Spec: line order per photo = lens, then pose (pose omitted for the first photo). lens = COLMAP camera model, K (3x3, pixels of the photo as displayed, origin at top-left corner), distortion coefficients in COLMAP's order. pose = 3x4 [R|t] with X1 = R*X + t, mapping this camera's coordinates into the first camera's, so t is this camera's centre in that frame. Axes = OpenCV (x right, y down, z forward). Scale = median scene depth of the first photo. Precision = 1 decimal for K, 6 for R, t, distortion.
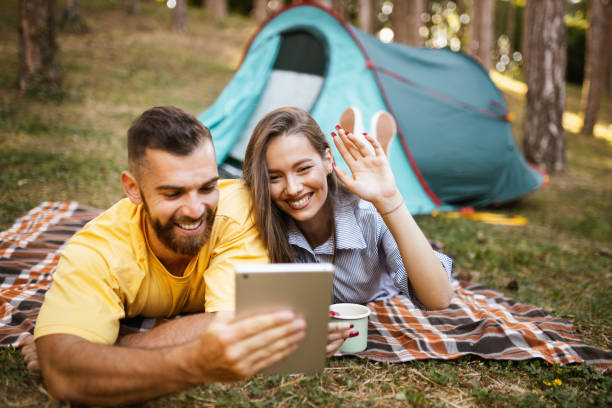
lens RADIAL K [[587.8, 0, 307.4], [0, 587.8, 208.6], [0, 0, 1]] dist [0.006020, 0.000000]
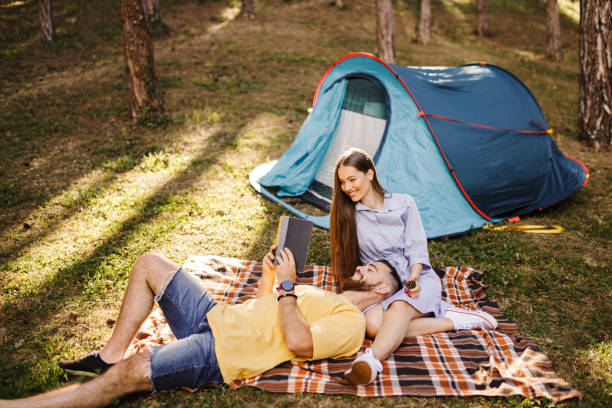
lens RADIAL K [[587.8, 0, 303.6], [0, 587.8, 200.8], [0, 0, 1]] dist [0.006020, 0.000000]
pose [[0.987562, -0.074247, -0.138596, 0.015004], [0.085412, 0.993411, 0.076421, -0.161036], [0.132009, -0.087308, 0.987396, -0.242216]]
